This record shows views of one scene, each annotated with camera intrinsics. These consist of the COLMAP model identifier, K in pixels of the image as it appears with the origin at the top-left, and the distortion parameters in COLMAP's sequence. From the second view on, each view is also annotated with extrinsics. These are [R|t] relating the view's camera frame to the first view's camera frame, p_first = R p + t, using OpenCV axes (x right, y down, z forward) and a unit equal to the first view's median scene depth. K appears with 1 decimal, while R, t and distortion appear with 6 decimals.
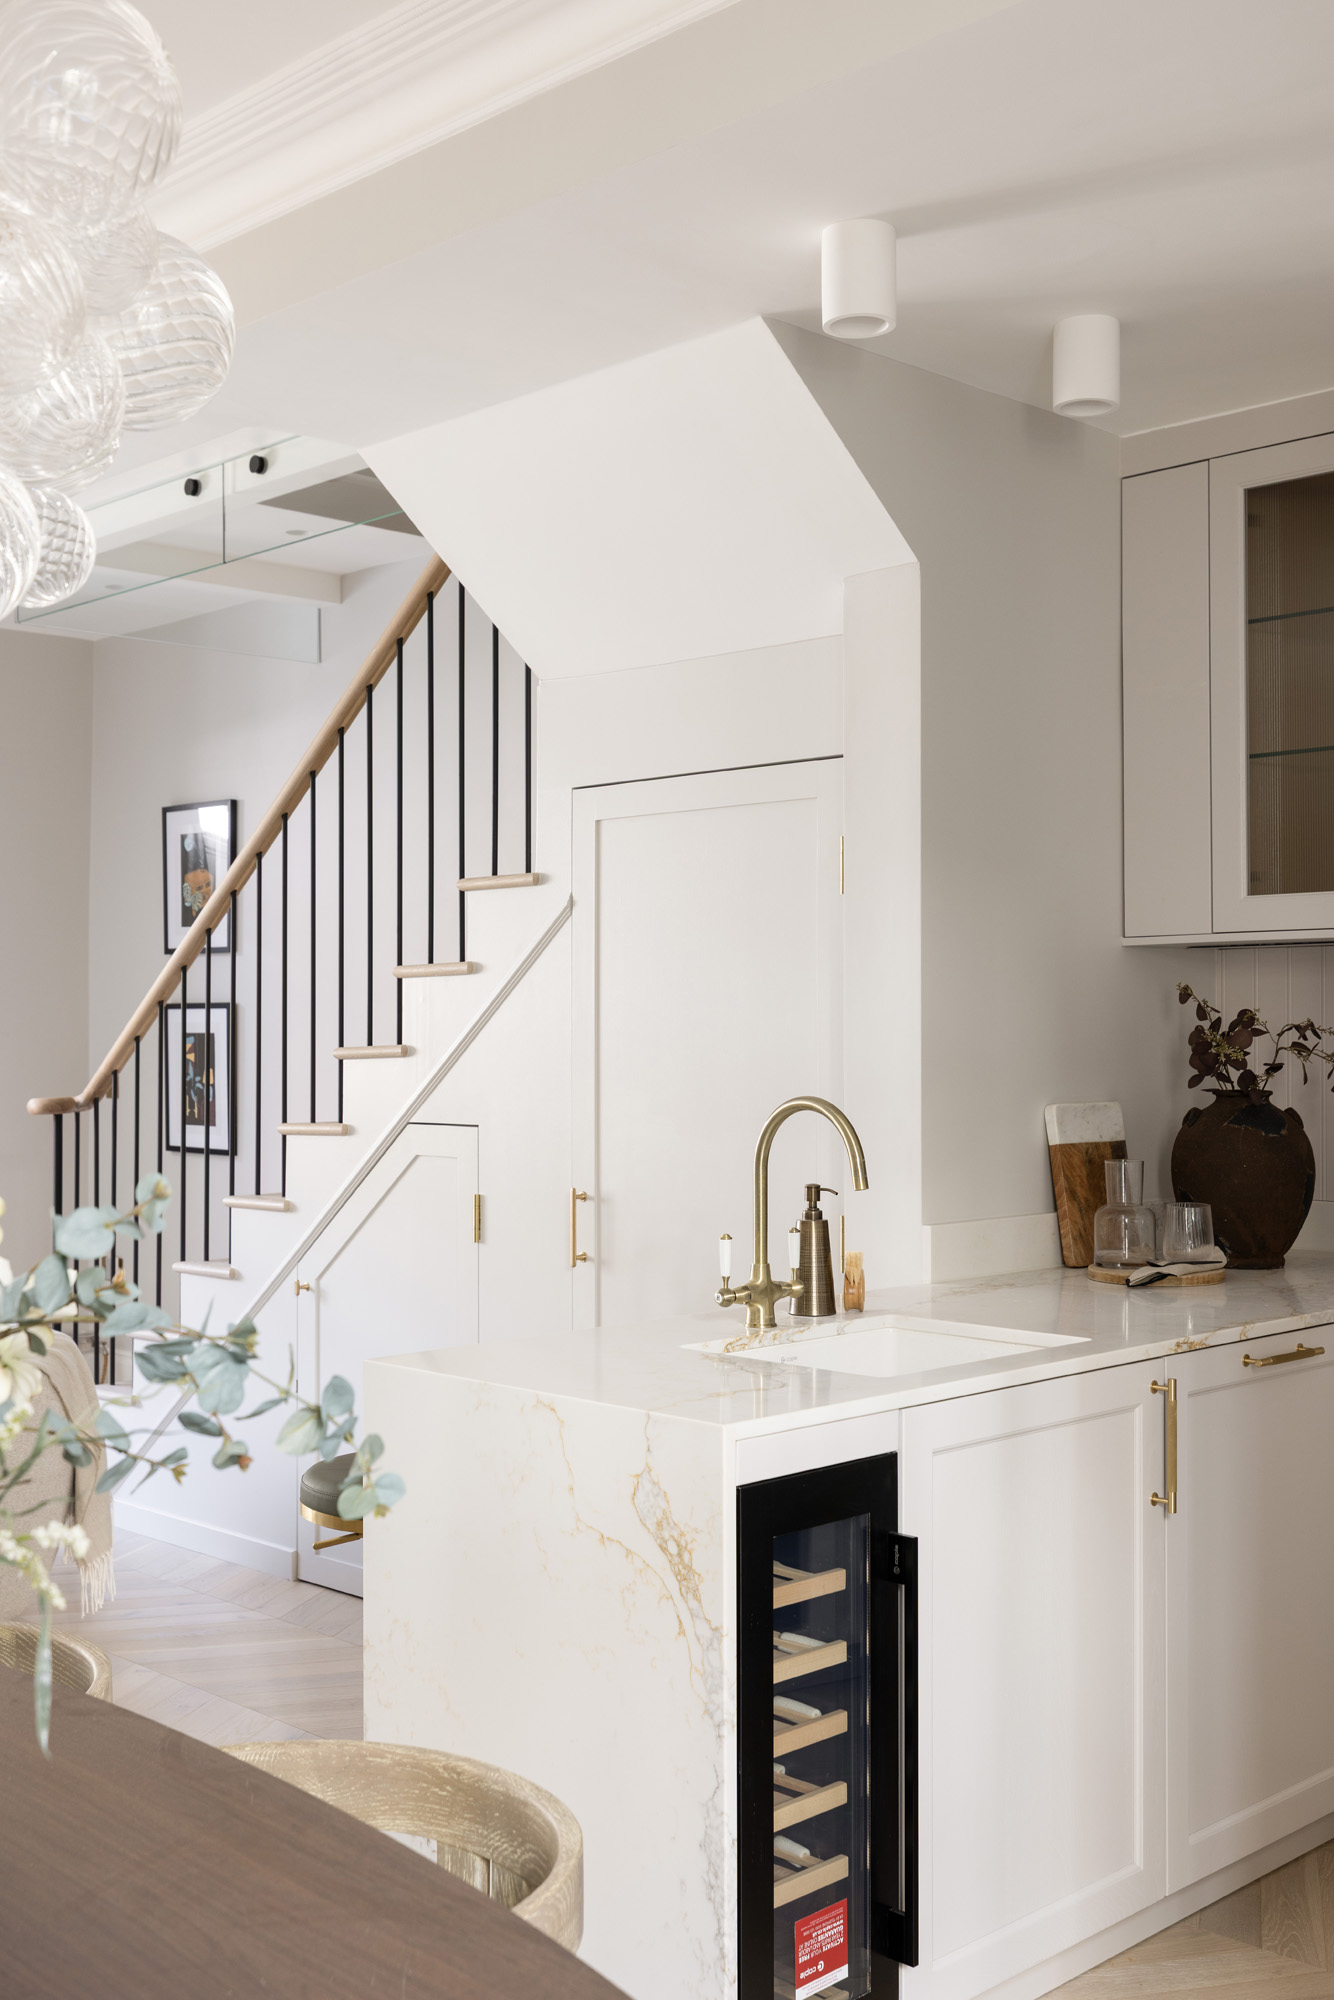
lens RADIAL K [[2078.8, 0, 660.7], [0, 2078.8, 1011.3], [0, 0, 1]] dist [-0.015804, 0.000000]
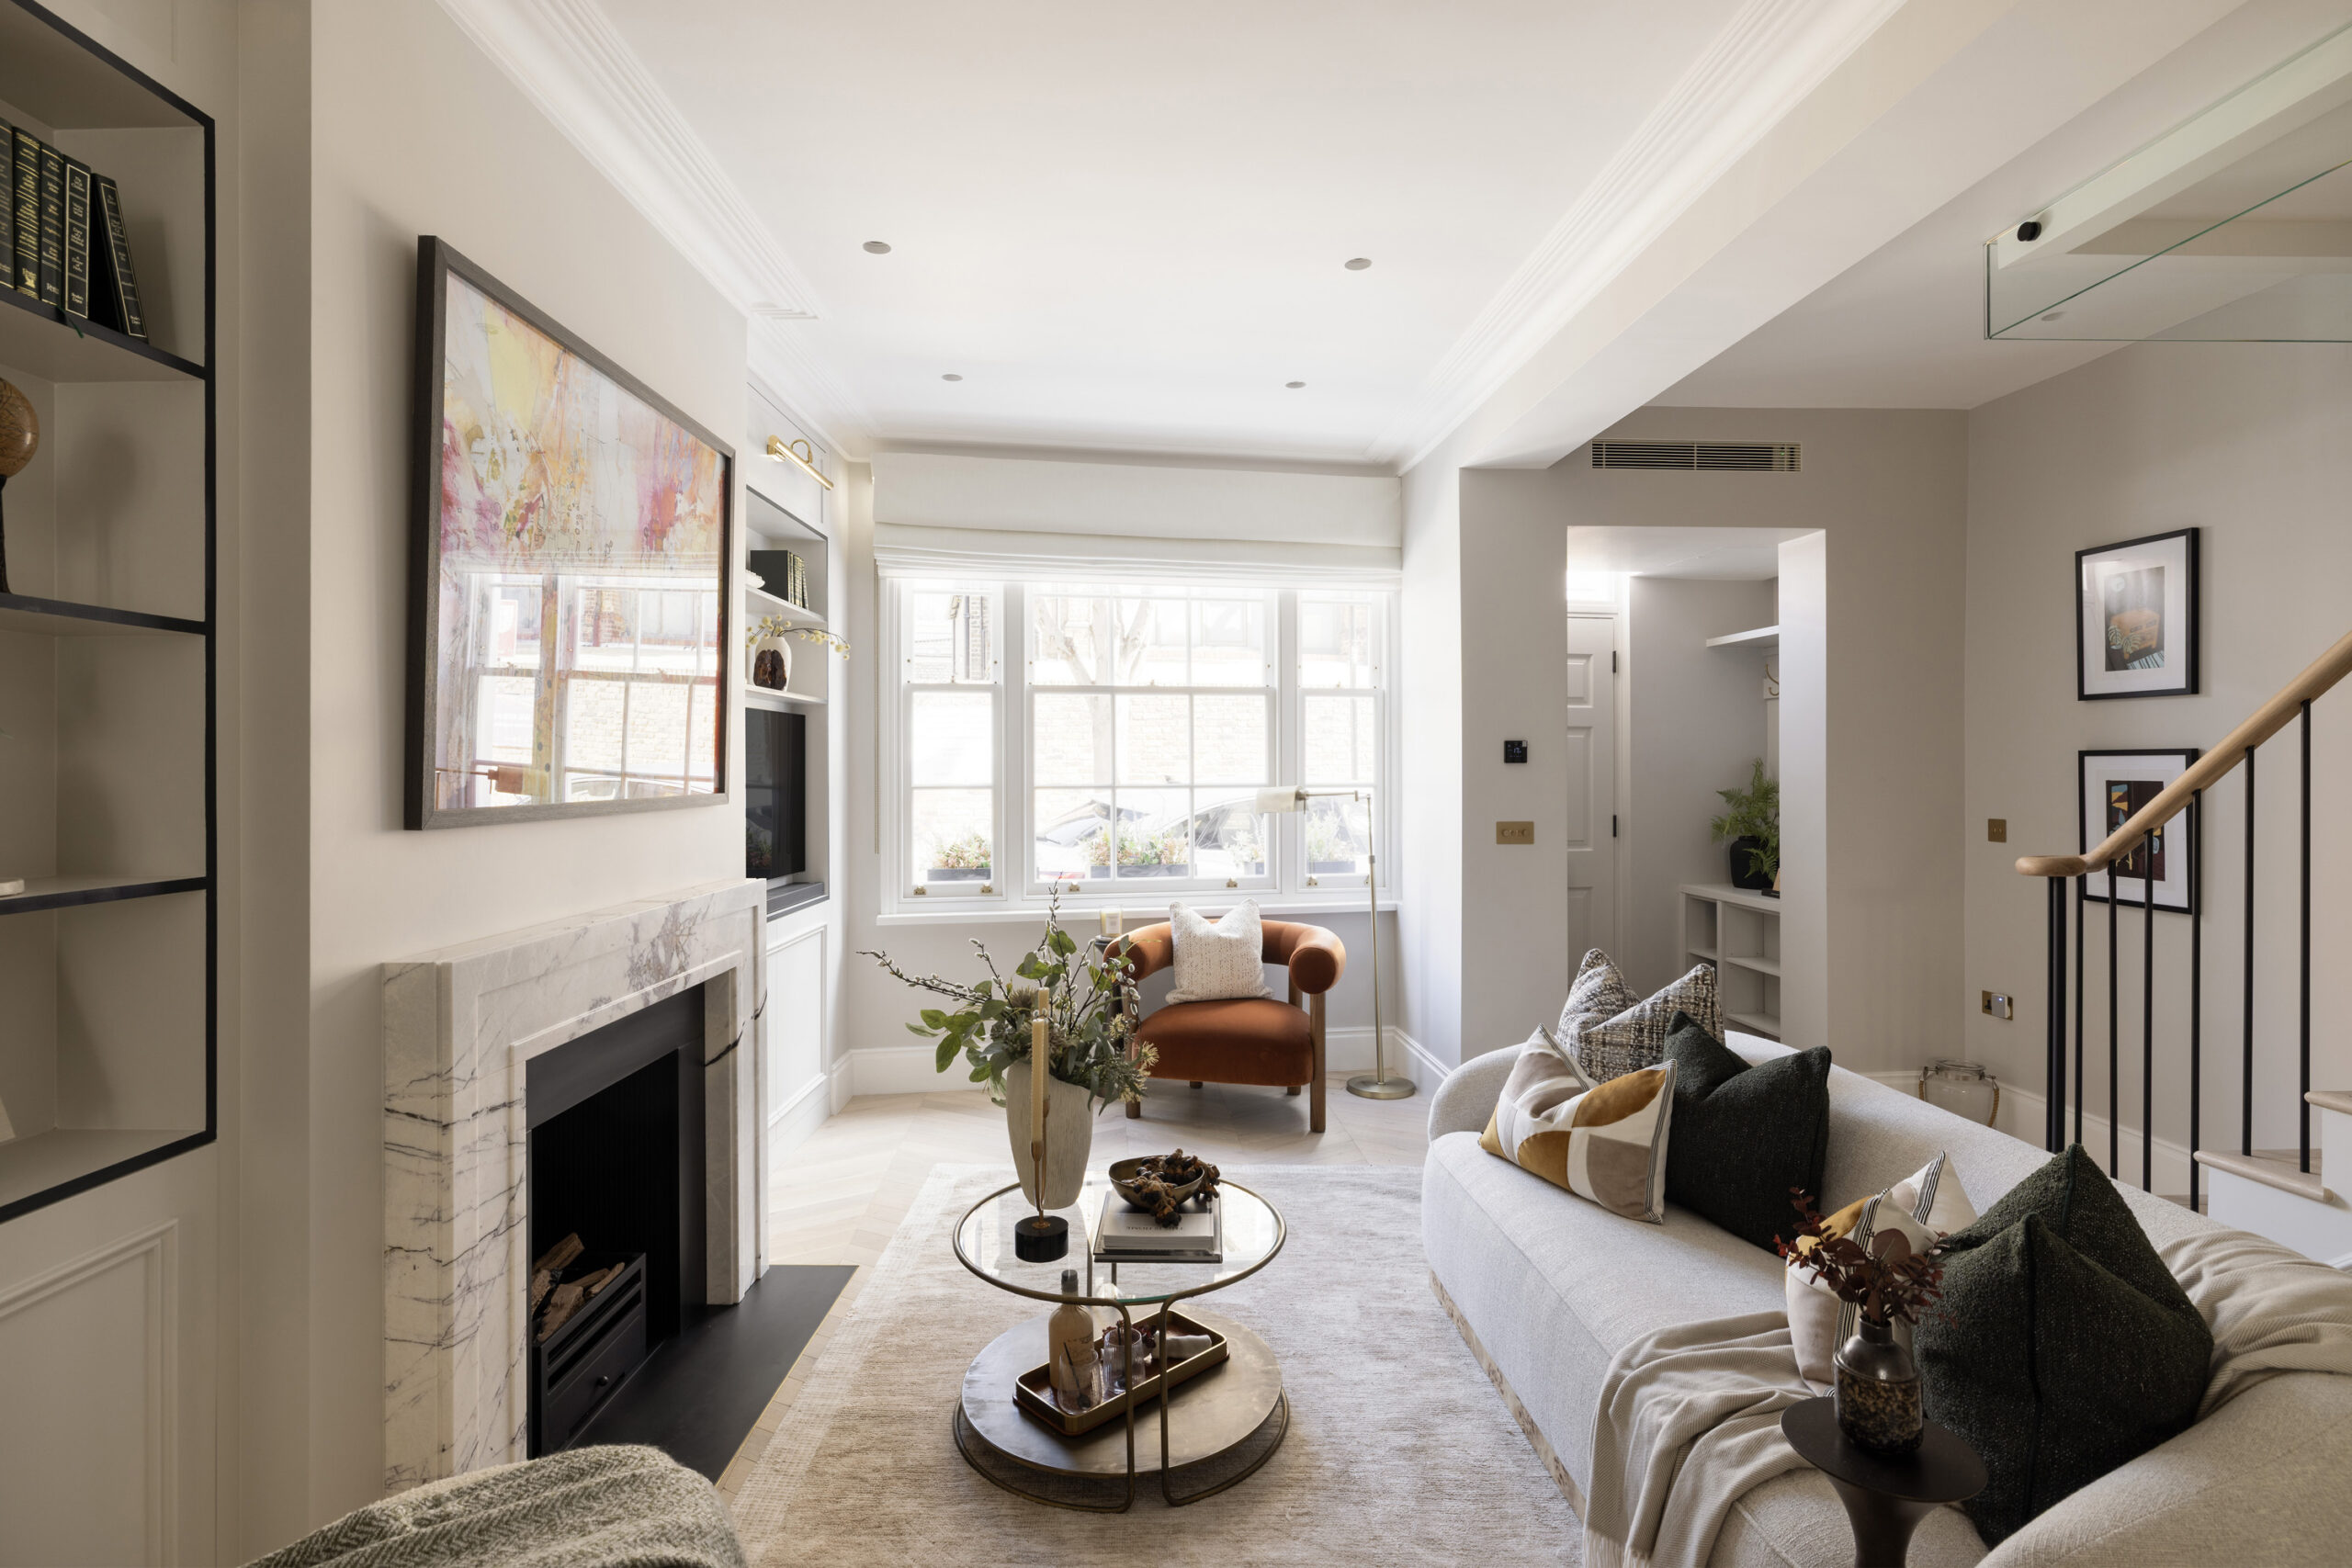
lens RADIAL K [[1179.8, 0, 1189.2], [0, 1179.8, 767.5], [0, 0, 1]] dist [-0.000781, -0.000883]
pose [[0.753480, 0.000745, -0.657471, -0.324473], [0.004669, 0.999968, 0.006483, -0.002469], [0.657455, -0.007954, 0.753452, 0.512726]]
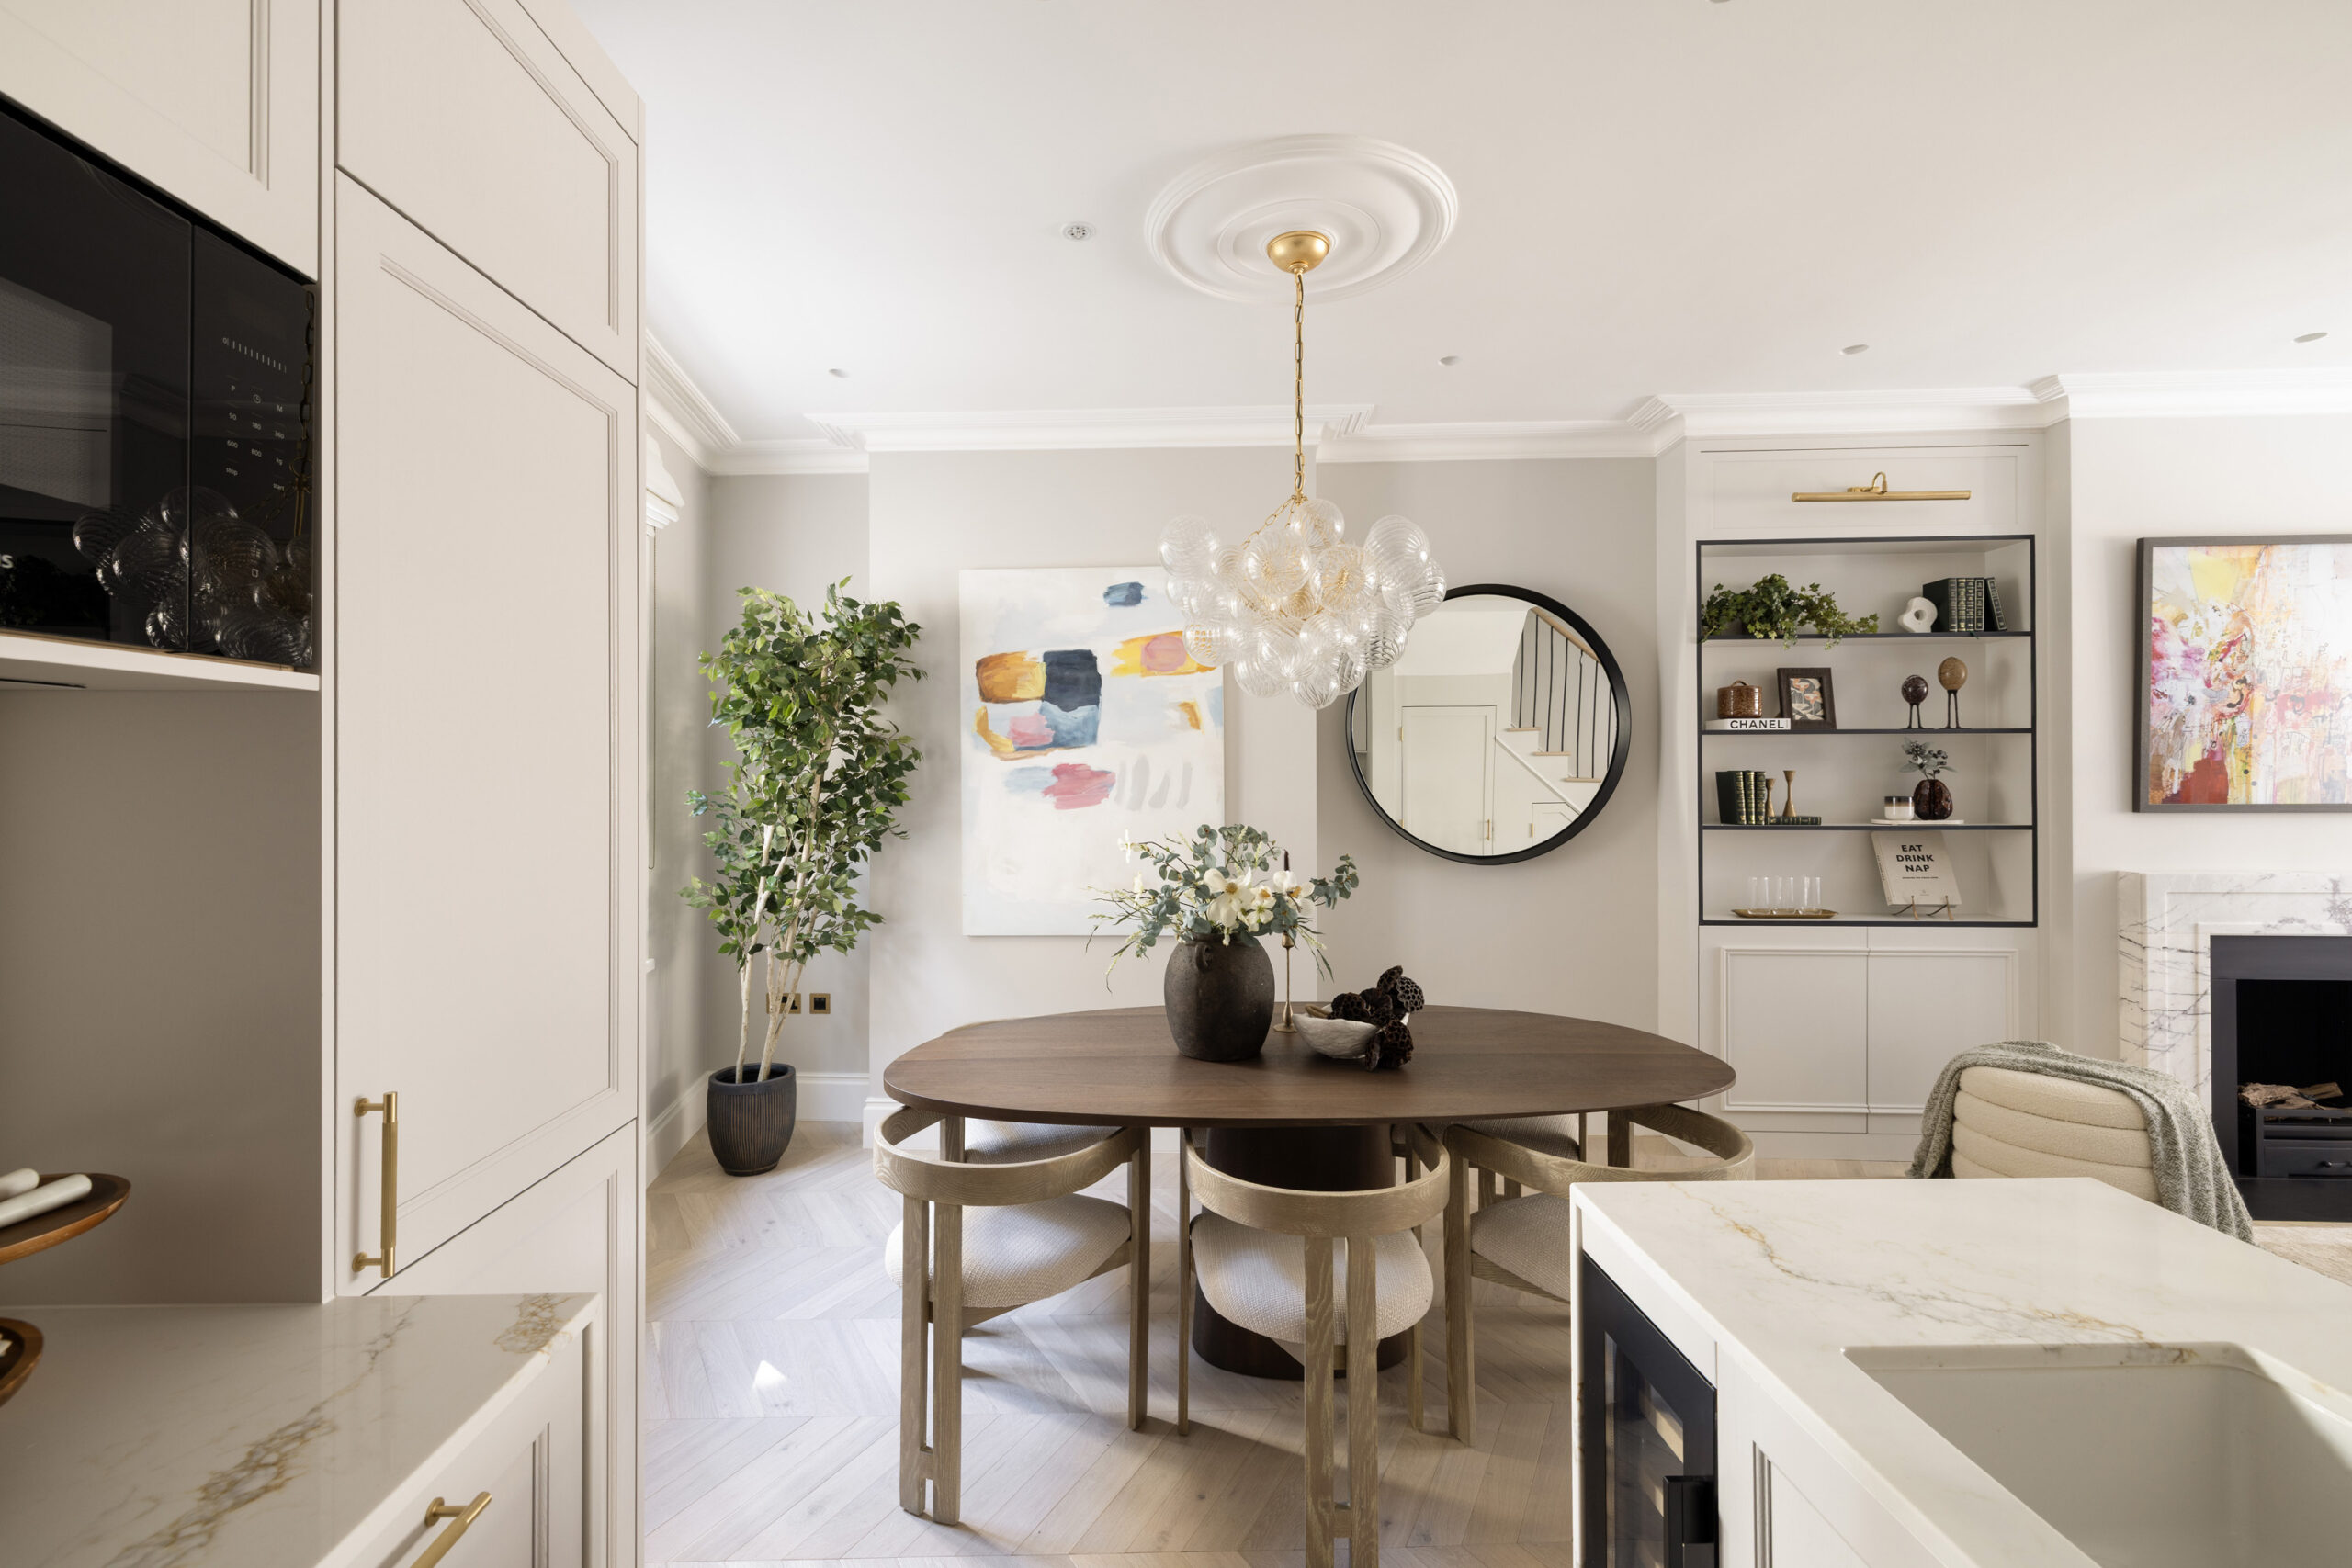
lens RADIAL K [[1044.4, 0, 1170.3], [0, 1044.4, 770.1], [0, 0, 1]] dist [0.000947, 0.001030]
pose [[-0.685897, -0.000608, -0.727698, 0.320381], [0.009319, 0.999910, -0.009619, -0.010908], [0.727639, -0.013379, -0.685830, 0.664796]]
